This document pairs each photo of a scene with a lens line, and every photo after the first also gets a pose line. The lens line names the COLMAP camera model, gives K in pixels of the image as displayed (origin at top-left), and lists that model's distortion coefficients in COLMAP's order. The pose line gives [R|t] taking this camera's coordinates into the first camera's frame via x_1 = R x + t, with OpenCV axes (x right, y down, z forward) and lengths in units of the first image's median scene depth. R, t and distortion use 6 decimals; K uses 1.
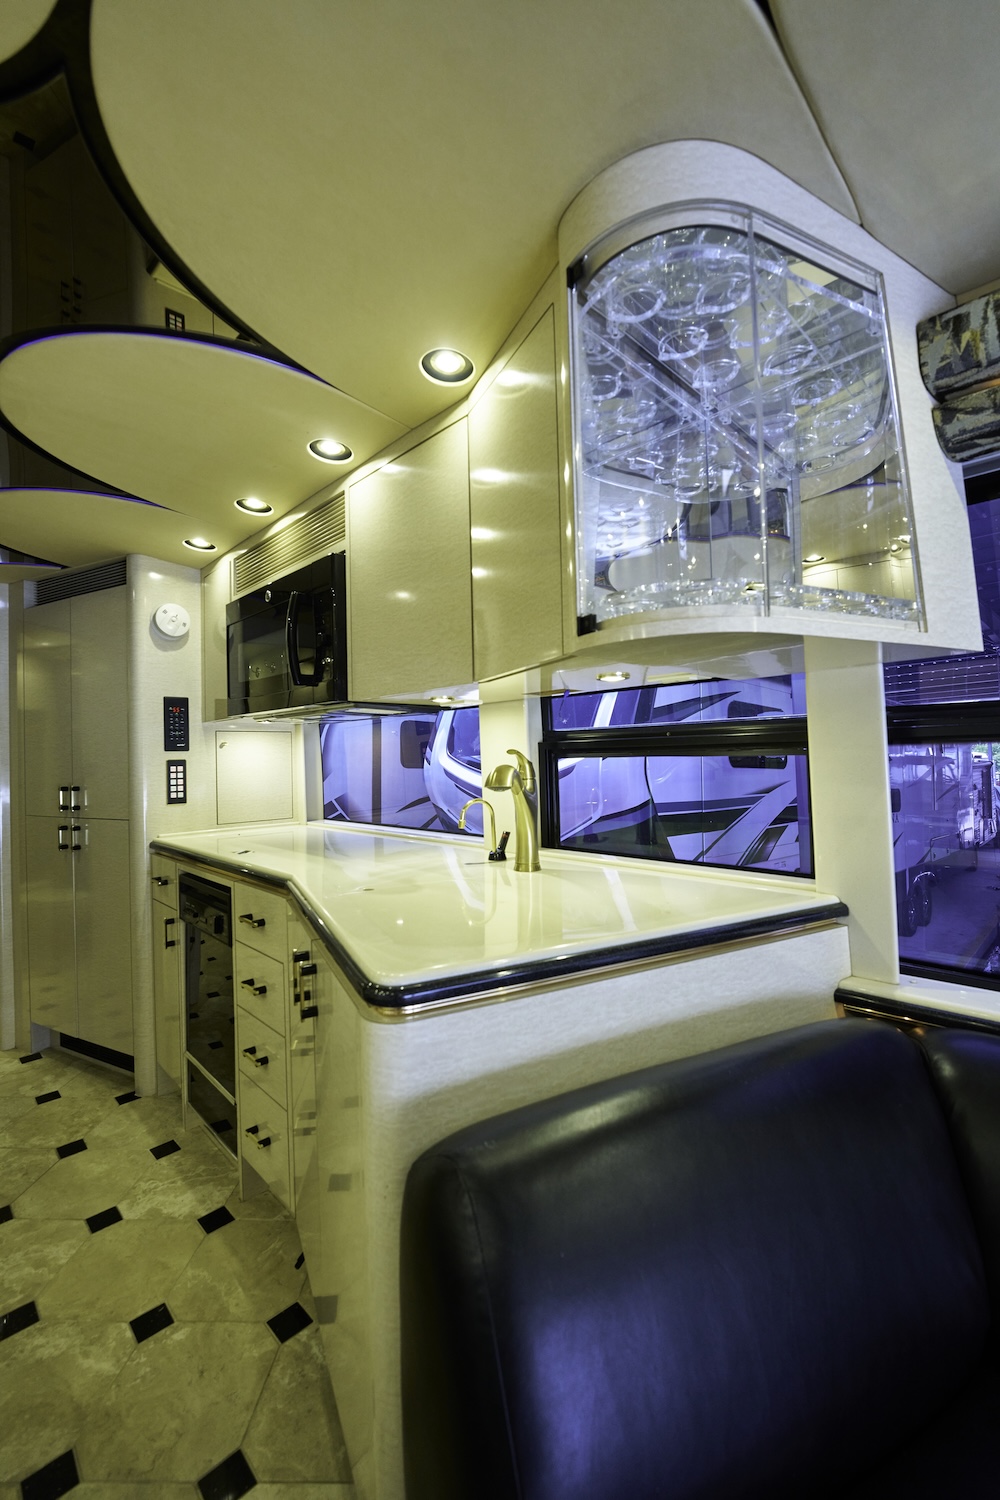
lens RADIAL K [[611.0, 0, 498.8], [0, 611.0, 750.5], [0, 0, 1]] dist [-0.030498, 0.004320]
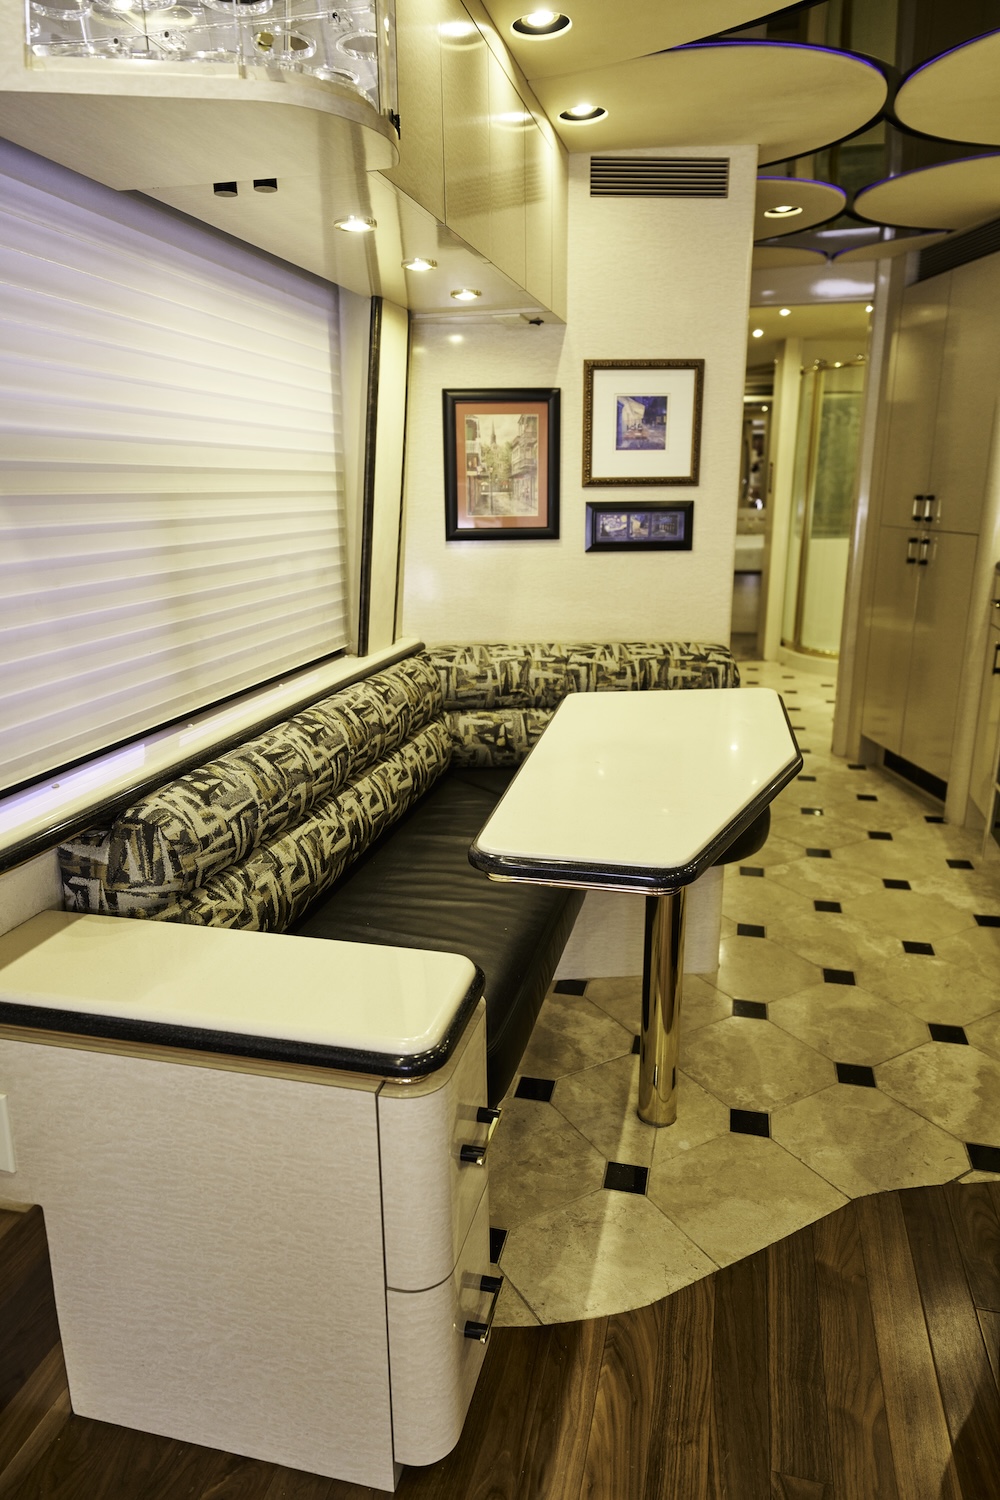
lens RADIAL K [[974.6, 0, 498.4], [0, 974.6, 751.4], [0, 0, 1]] dist [0.023592, 0.002396]
pose [[0.512760, 0.247092, -0.822206, 0.459599], [0.008815, 0.956123, 0.292834, -0.017566], [0.858487, -0.157402, 0.488083, -0.577523]]
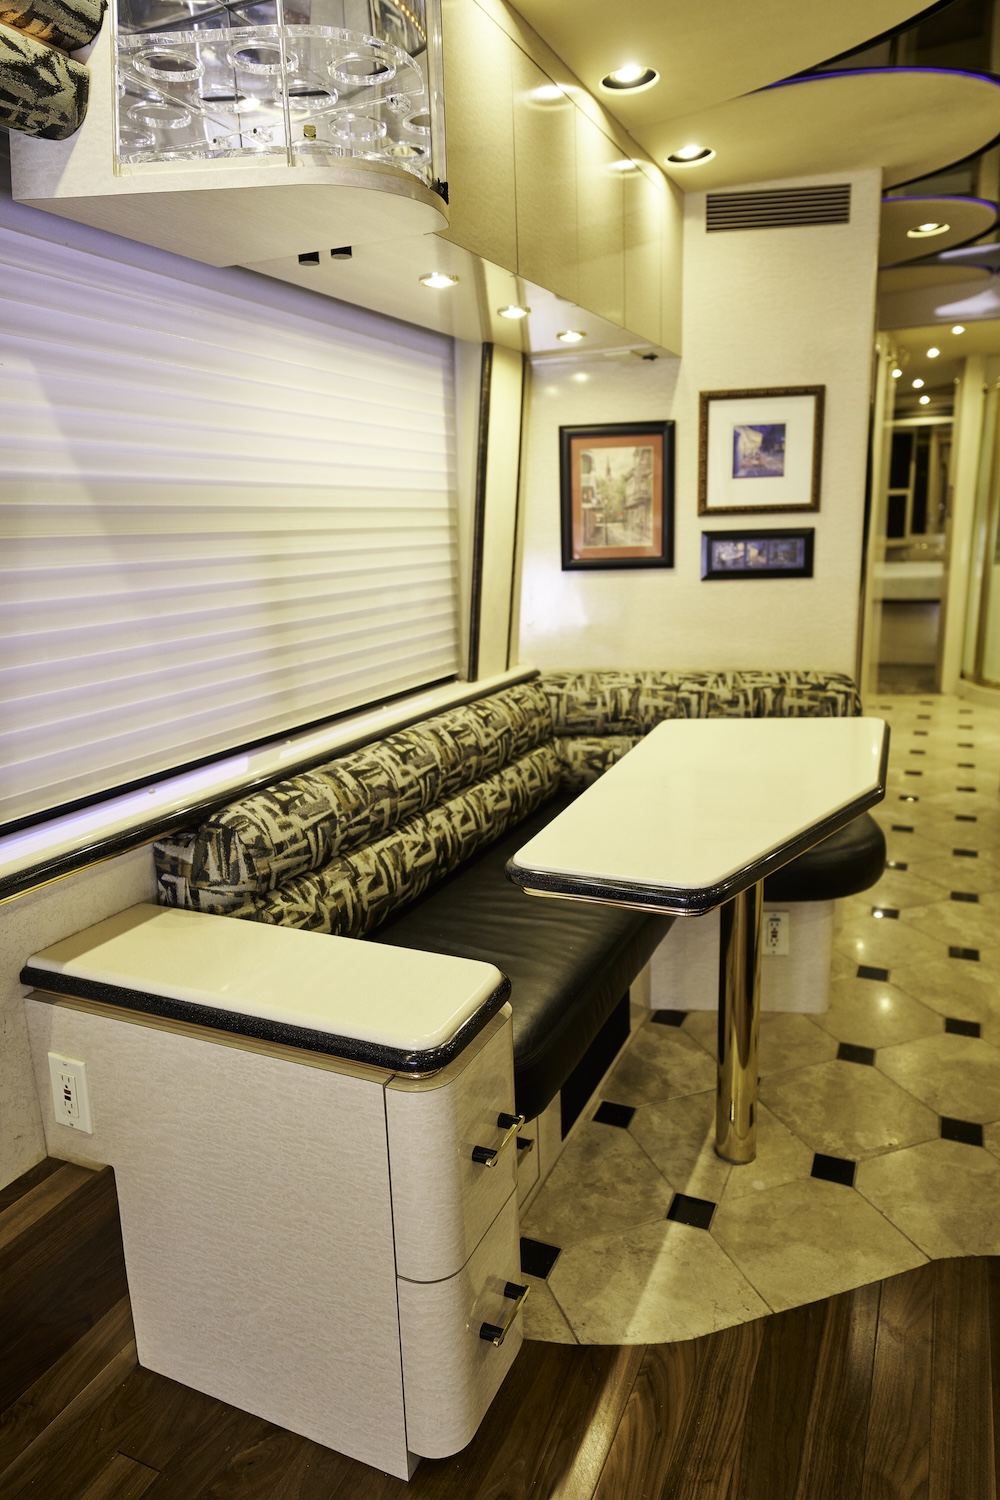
lens RADIAL K [[977.2, 0, 501.6], [0, 977.2, 745.3], [0, 0, 1]] dist [0.022496, 0.003841]
pose [[0.345273, 0.223225, -0.911569, 0.556060], [0.036560, 0.967365, 0.250736, -0.012796], [0.937790, -0.119899, 0.325844, -0.473719]]
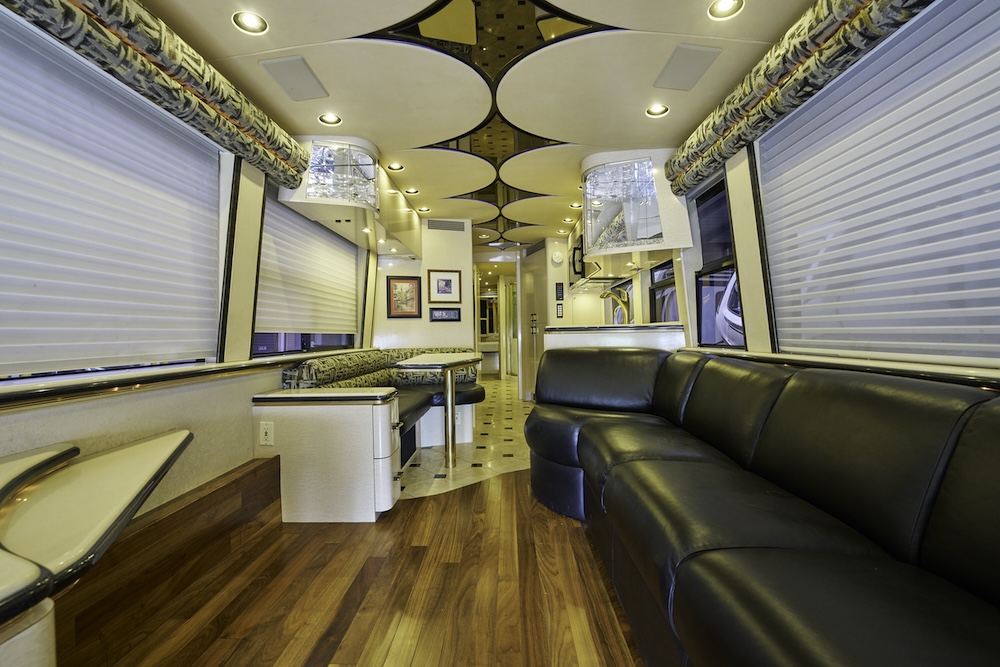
lens RADIAL K [[407.4, 0, 501.0], [0, 407.4, 336.8], [0, 0, 1]] dist [-0.030498, 0.004320]
pose [[0.692719, 0.013742, -0.721076, 1.111244], [0.010900, 0.999505, 0.029520, 0.179900], [0.721125, -0.028308, 0.692227, -0.943142]]
